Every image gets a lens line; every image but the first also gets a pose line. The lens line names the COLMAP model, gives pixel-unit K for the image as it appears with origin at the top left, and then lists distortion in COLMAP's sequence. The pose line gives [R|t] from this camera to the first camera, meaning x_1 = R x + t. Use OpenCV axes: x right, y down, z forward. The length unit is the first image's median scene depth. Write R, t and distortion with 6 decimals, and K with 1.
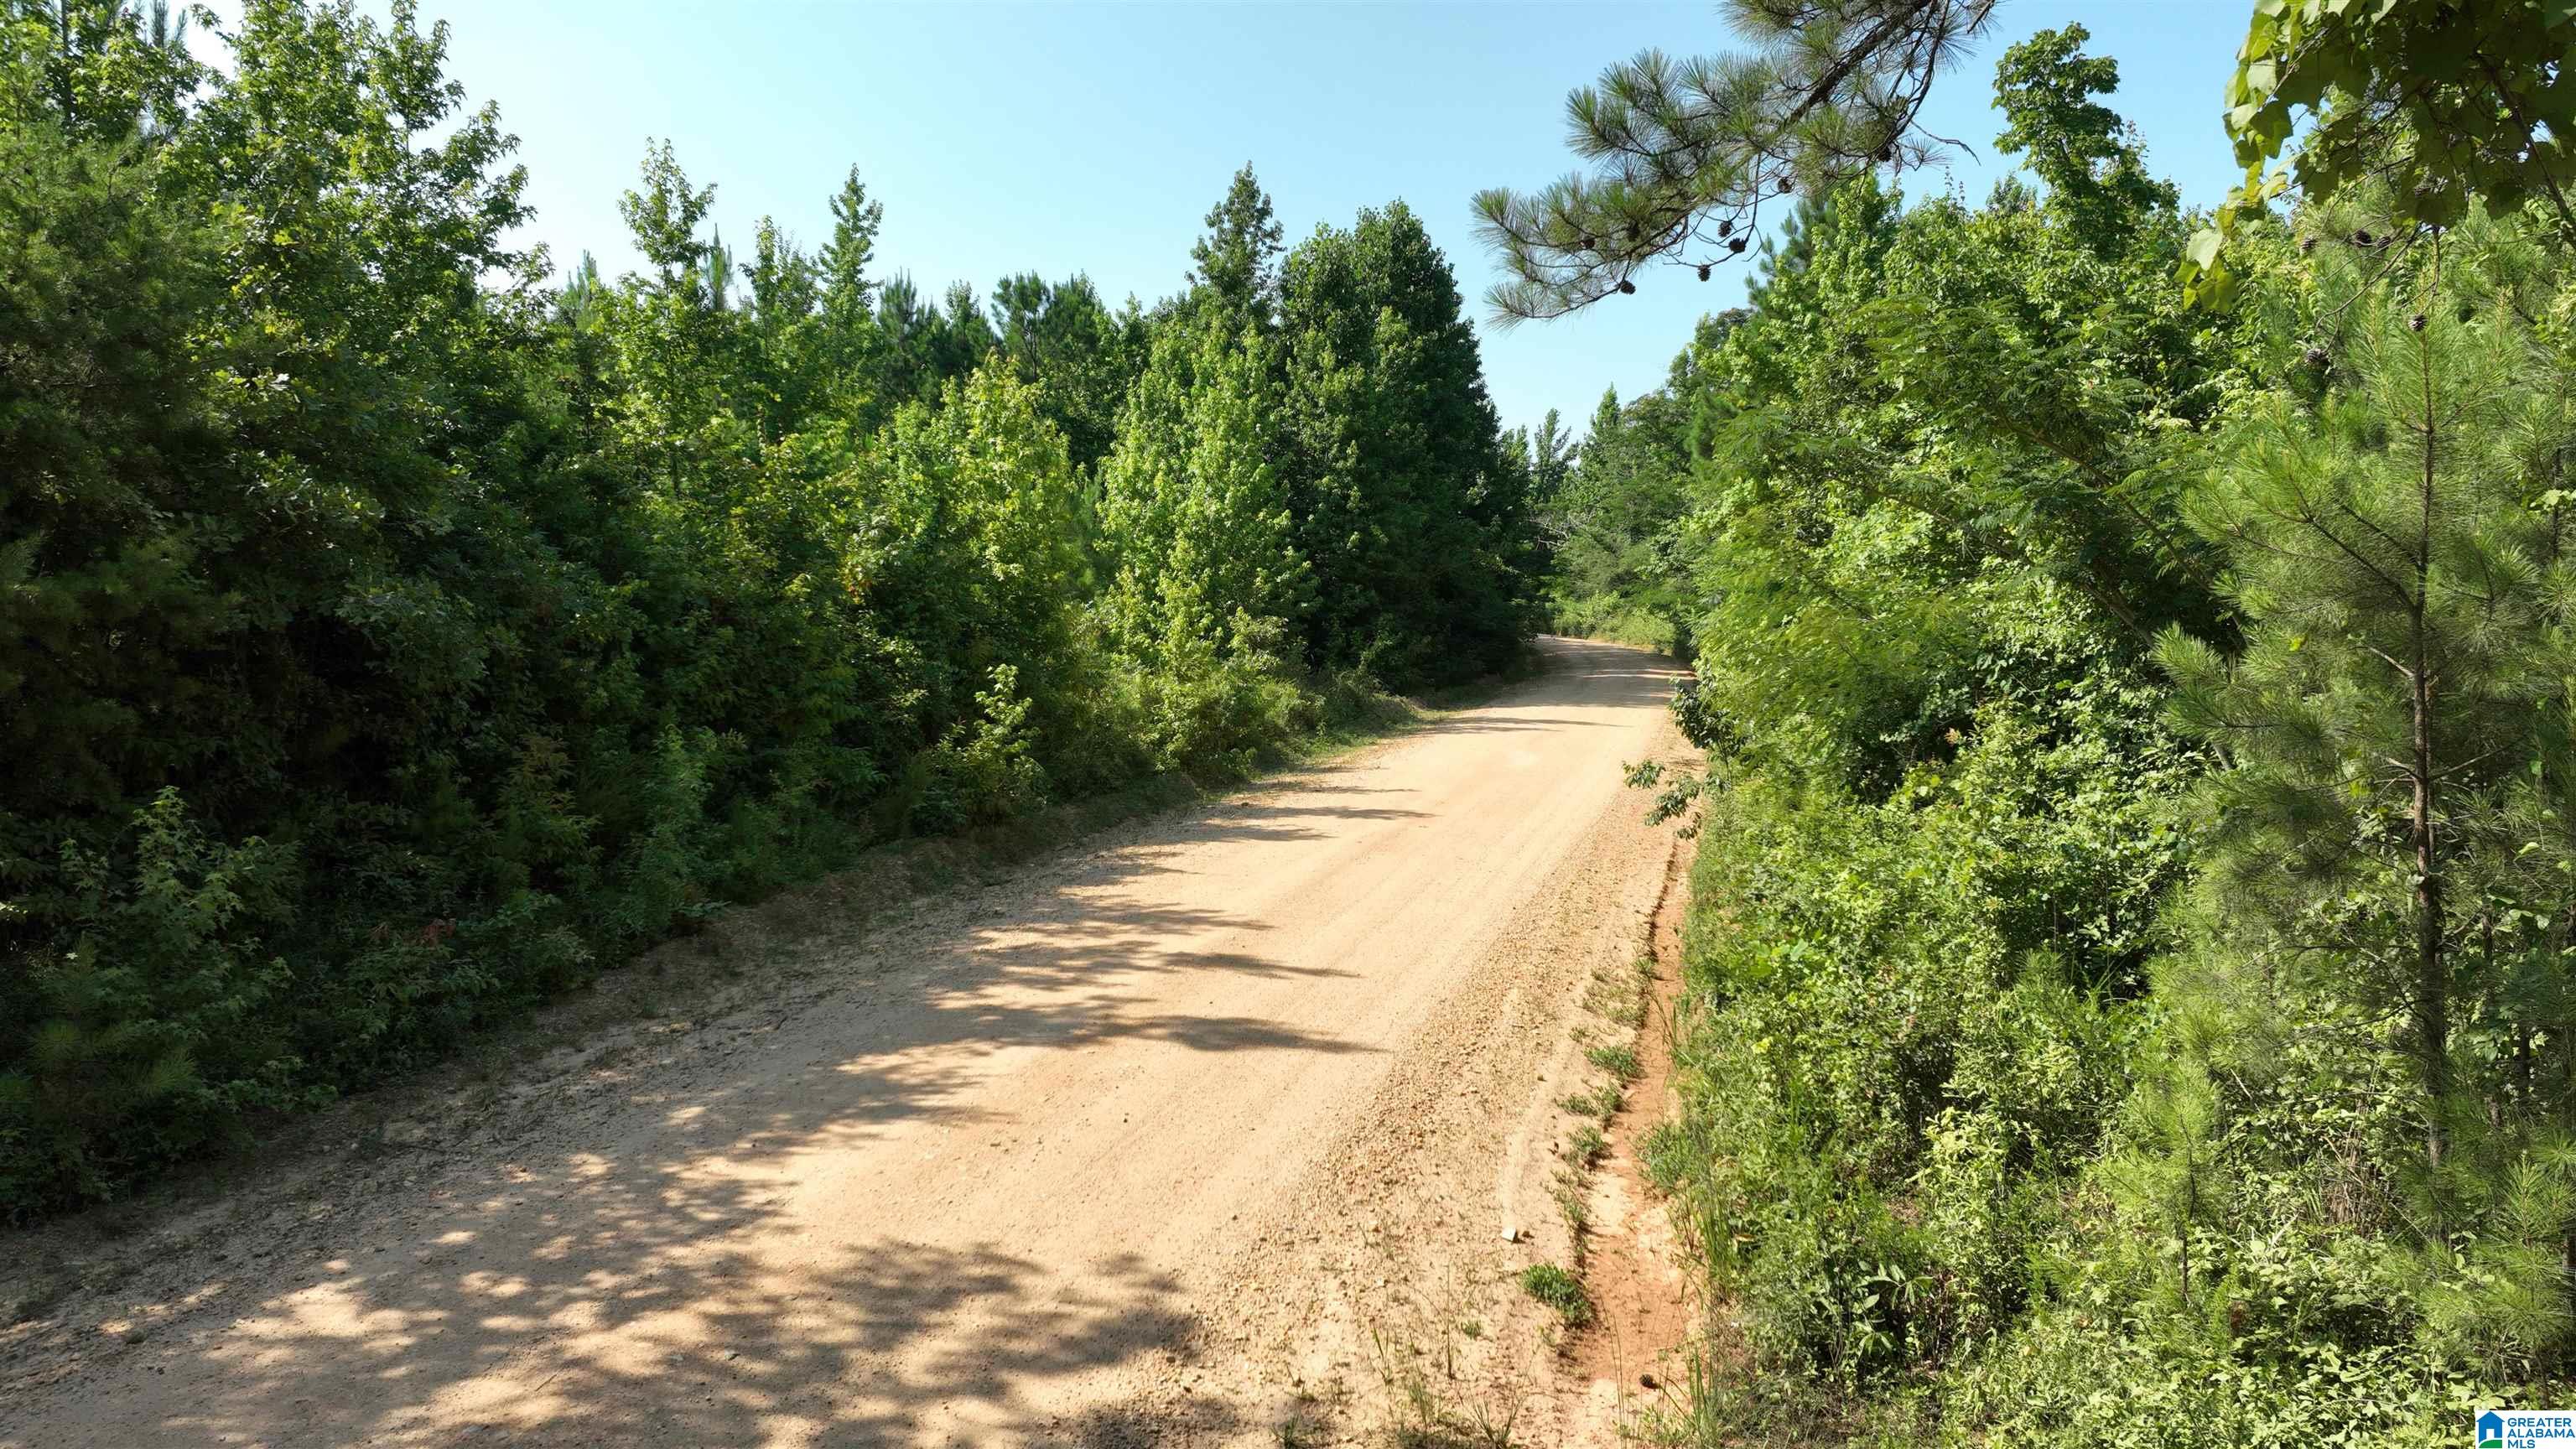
lens RADIAL K [[1797.5, 0, 1287.8], [0, 1797.5, 733.5], [0, 0, 1]] dist [-0.002294, 0.020220]
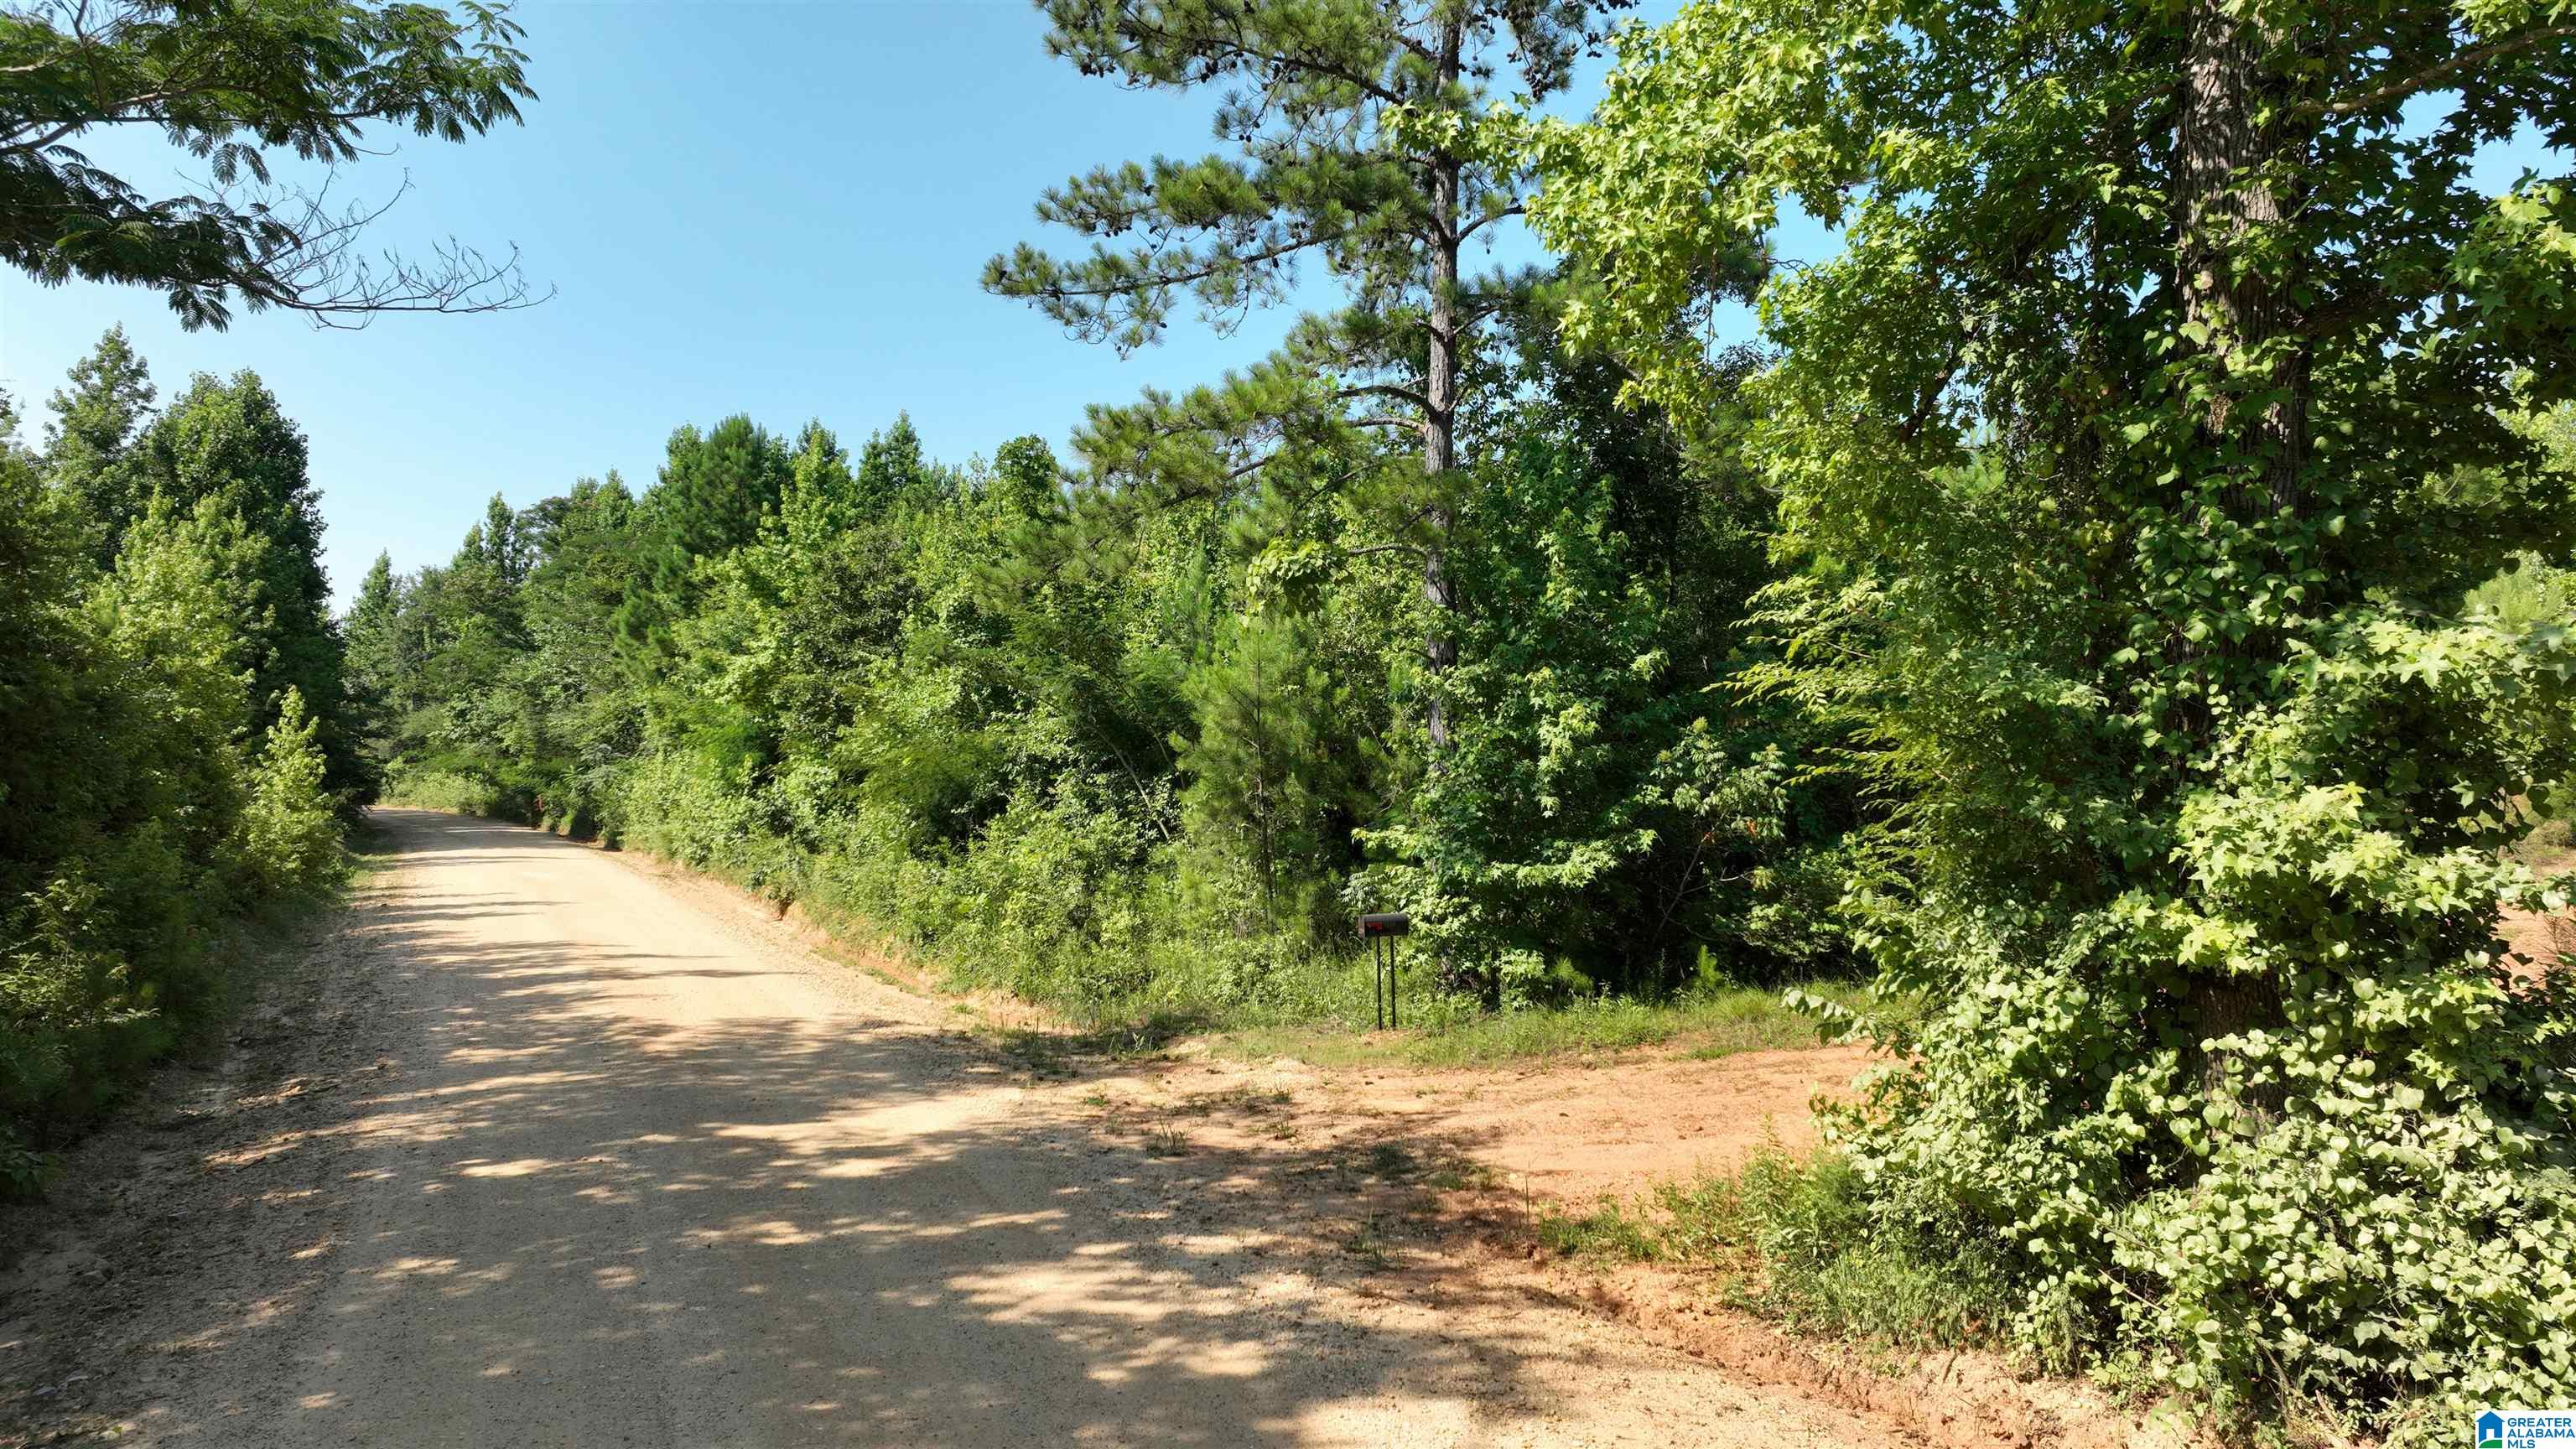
lens RADIAL K [[1797.5, 0, 1295.6], [0, 1797.5, 727.3], [0, 0, 1]] dist [-0.002294, 0.020220]
pose [[0.765351, 0.012766, 0.643487, -0.382591], [0.051652, 0.995360, -0.081180, 0.056391], [-0.641538, 0.095368, 0.761140, -0.400272]]
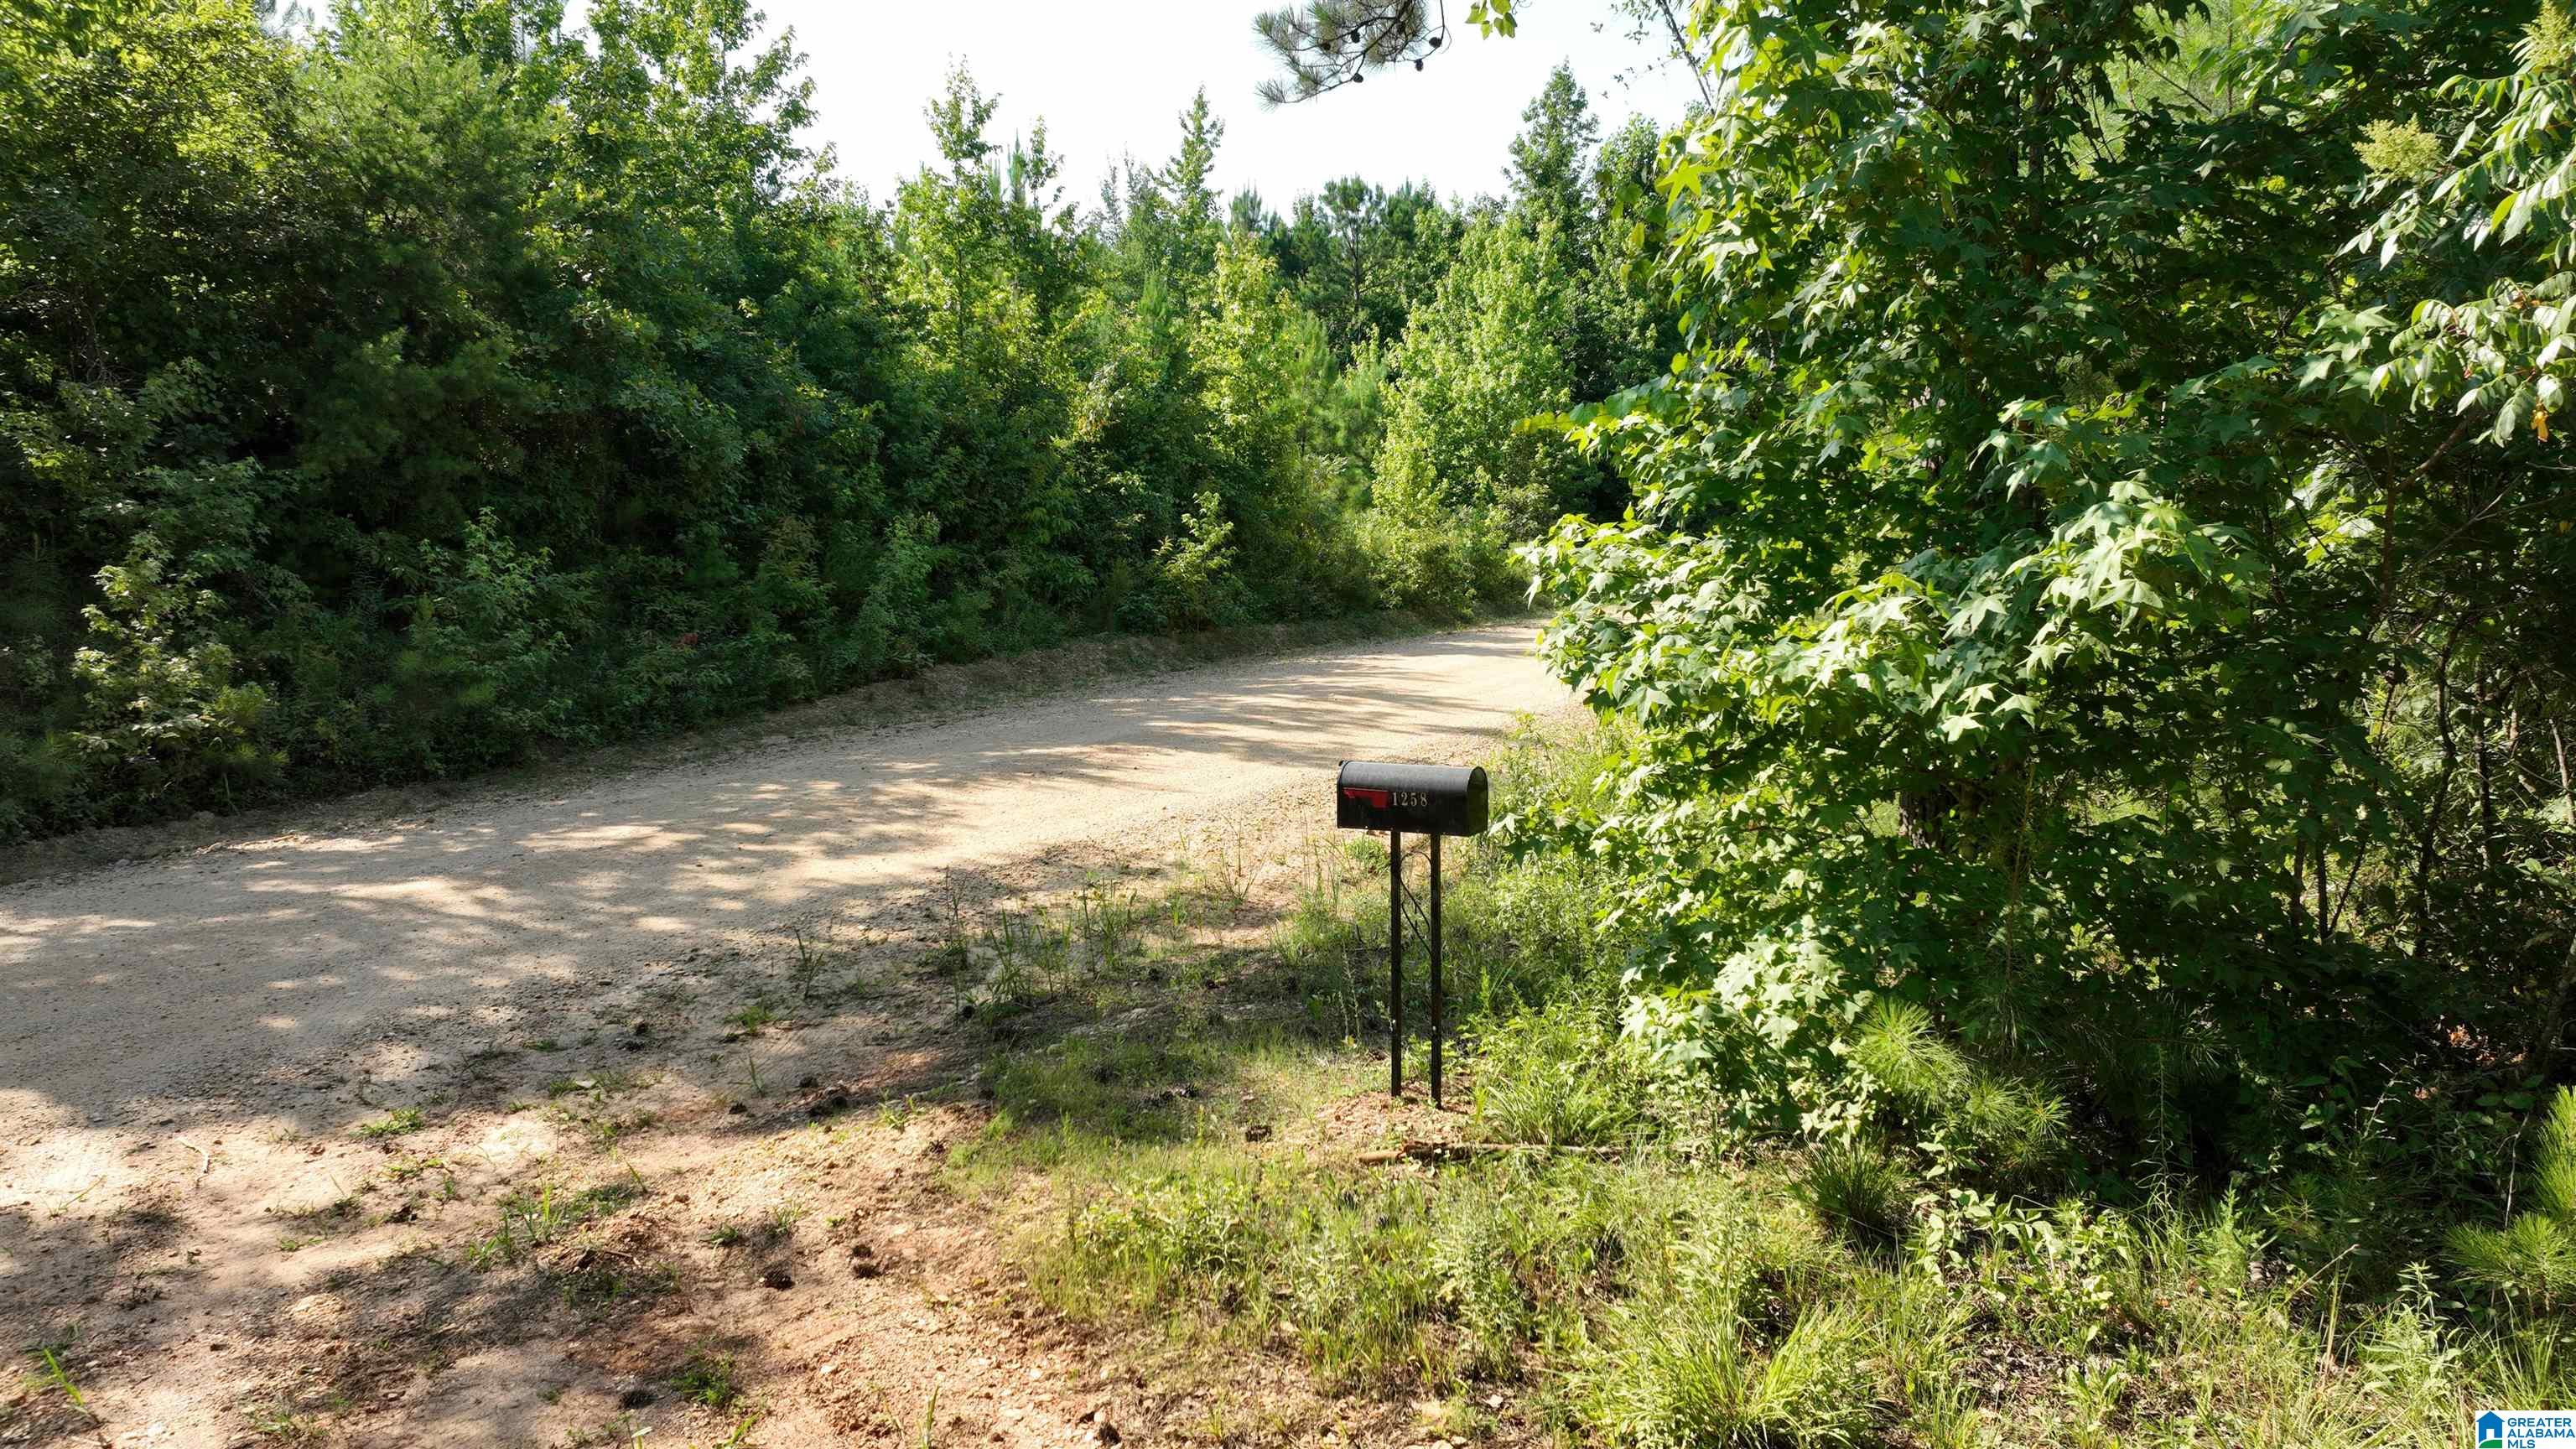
lens RADIAL K [[1797.5, 0, 1293.3], [0, 1797.5, 719.8], [0, 0, 1]] dist [-0.002294, 0.020220]
pose [[0.975083, 0.022230, -0.220723, 0.143248], [-0.014518, 0.999228, 0.036500, 0.060573], [0.221364, -0.032387, 0.974653, -0.114625]]
